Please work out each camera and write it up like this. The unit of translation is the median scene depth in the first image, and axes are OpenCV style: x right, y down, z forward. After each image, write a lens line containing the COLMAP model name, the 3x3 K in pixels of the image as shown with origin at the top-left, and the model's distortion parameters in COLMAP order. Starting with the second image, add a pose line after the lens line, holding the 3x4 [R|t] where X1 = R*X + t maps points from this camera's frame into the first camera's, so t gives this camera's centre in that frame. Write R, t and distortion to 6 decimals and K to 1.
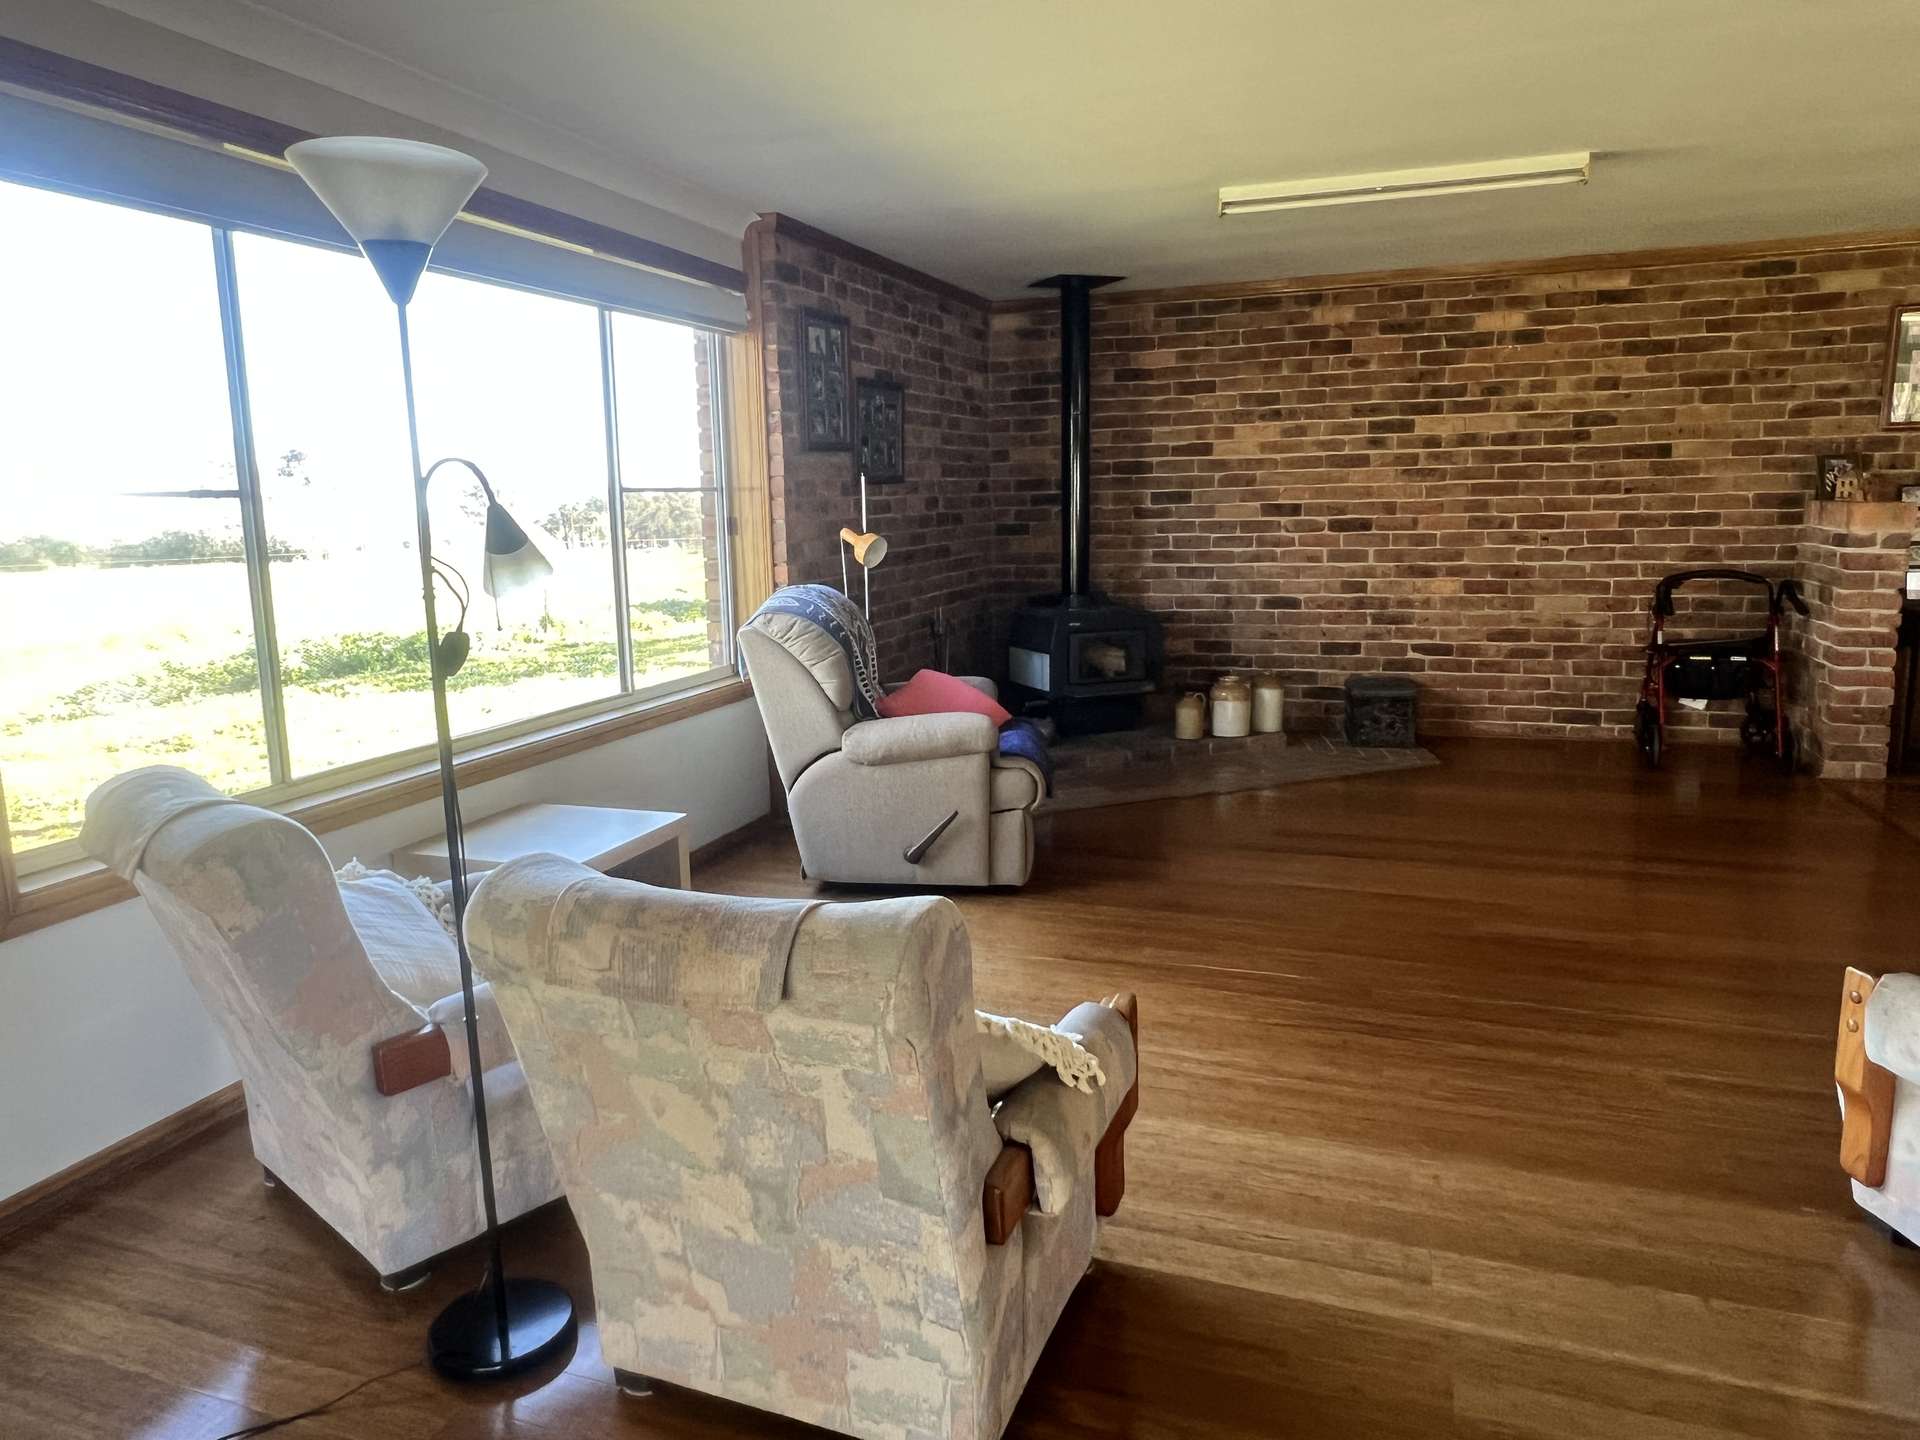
lens RADIAL K [[1255.2, 0, 959.2], [0, 1255.2, 719.8], [0, 0, 1]] dist [-0.000316, -0.000831]
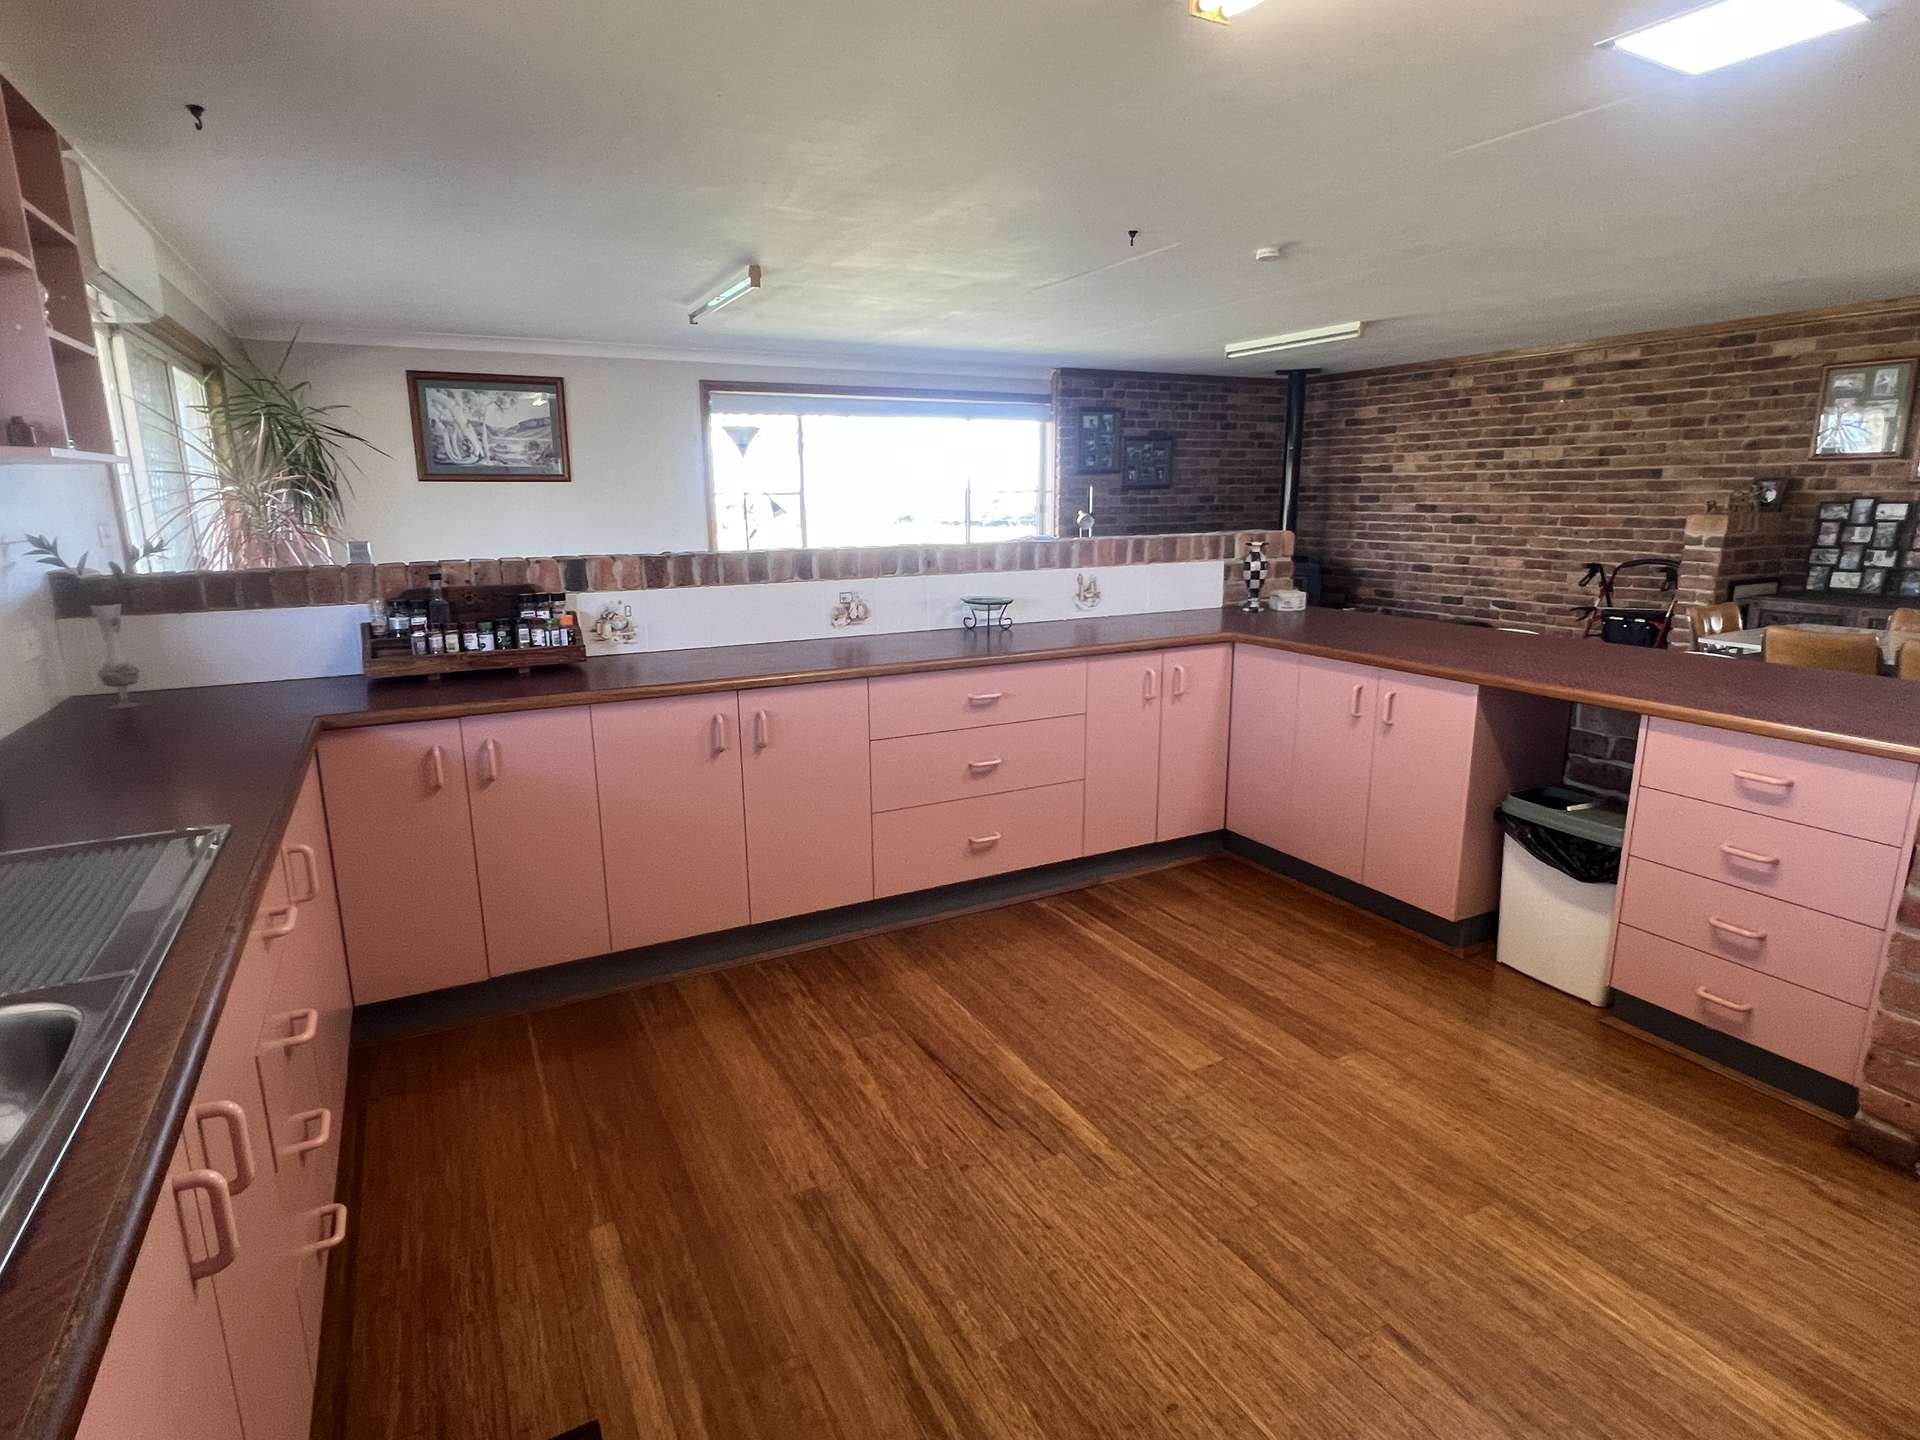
lens RADIAL K [[1020.9, 0, 963.2], [0, 1020.9, 724.0], [0, 0, 1]] dist [0.001739, 0.000138]
pose [[0.740064, 0.167086, -0.651450, 0.744013], [-0.130249, 0.985916, 0.104905, 0.041958], [0.659803, 0.007214, 0.751404, -0.357084]]
